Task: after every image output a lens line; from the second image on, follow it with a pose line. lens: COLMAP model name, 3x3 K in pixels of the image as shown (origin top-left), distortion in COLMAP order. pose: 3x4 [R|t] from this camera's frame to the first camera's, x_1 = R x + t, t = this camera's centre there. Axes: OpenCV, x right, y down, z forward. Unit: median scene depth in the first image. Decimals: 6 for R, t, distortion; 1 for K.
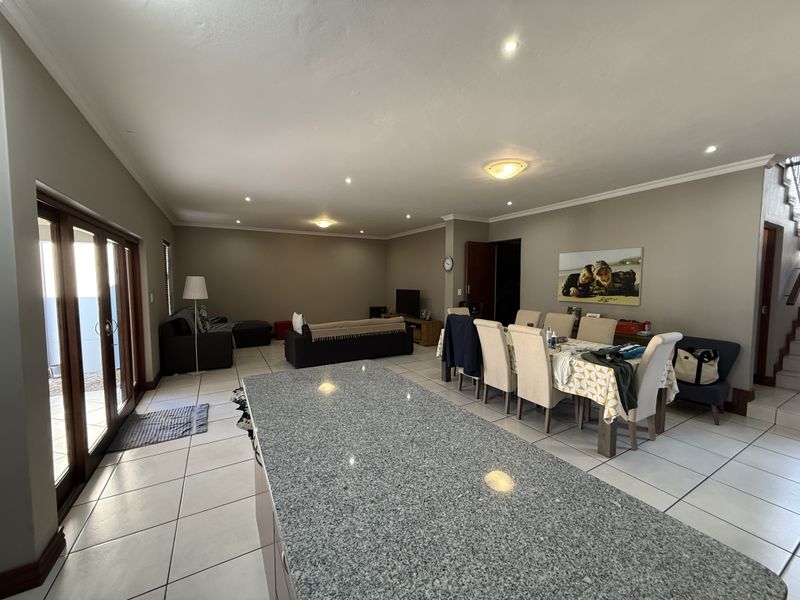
lens RADIAL K [[317.8, 0, 399.5], [0, 317.8, 300.2], [0, 0, 1]] dist [0.000511, 0.000427]
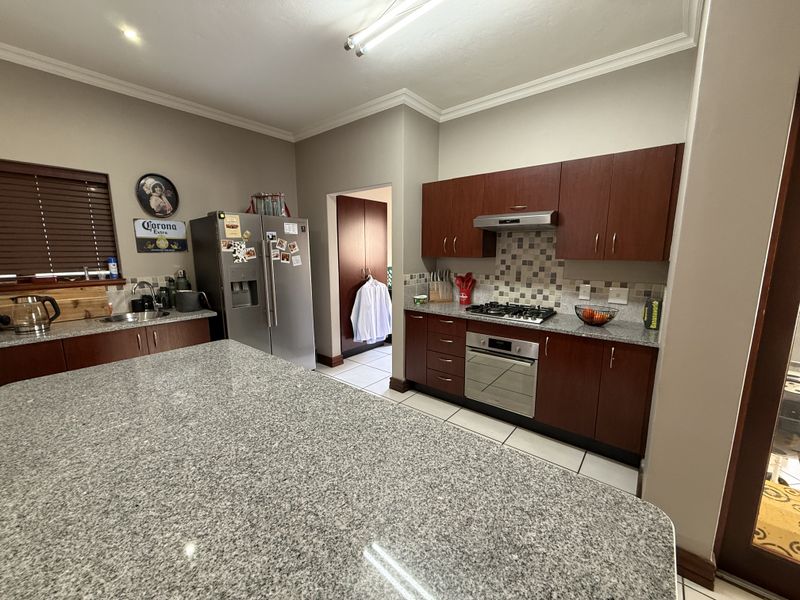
lens RADIAL K [[317.8, 0, 399.0], [0, 317.8, 299.6], [0, 0, 1]] dist [0.000511, 0.000427]
pose [[-0.932470, 0.057753, -0.356600, -0.193772], [-0.023042, 0.975619, 0.218259, -0.059494], [0.360511, 0.211737, -0.908405, 1.766457]]
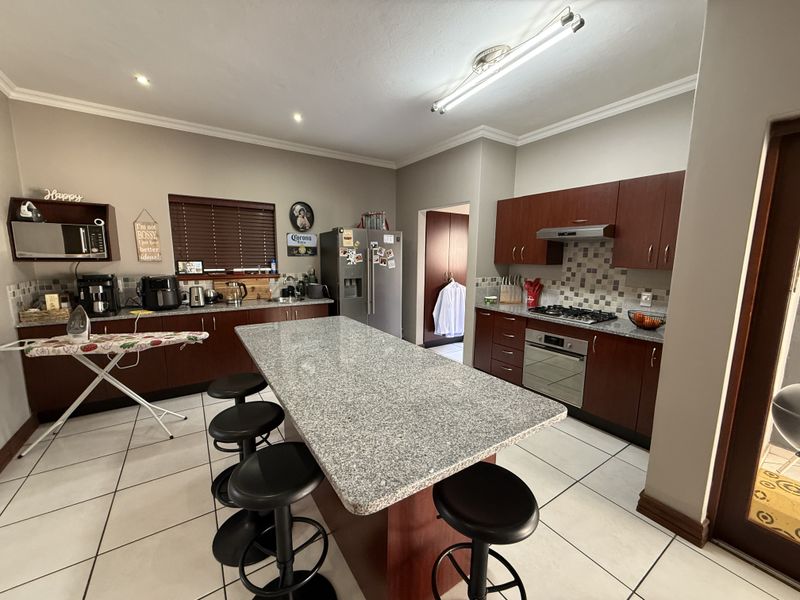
lens RADIAL K [[317.8, 0, 398.7], [0, 317.8, 299.4], [0, 0, 1]] dist [0.000511, 0.000427]
pose [[-0.997744, -0.001534, -0.067120, -0.210628], [-0.015459, 0.978124, 0.207447, -0.109655], [0.065333, 0.208017, -0.975941, 2.317127]]
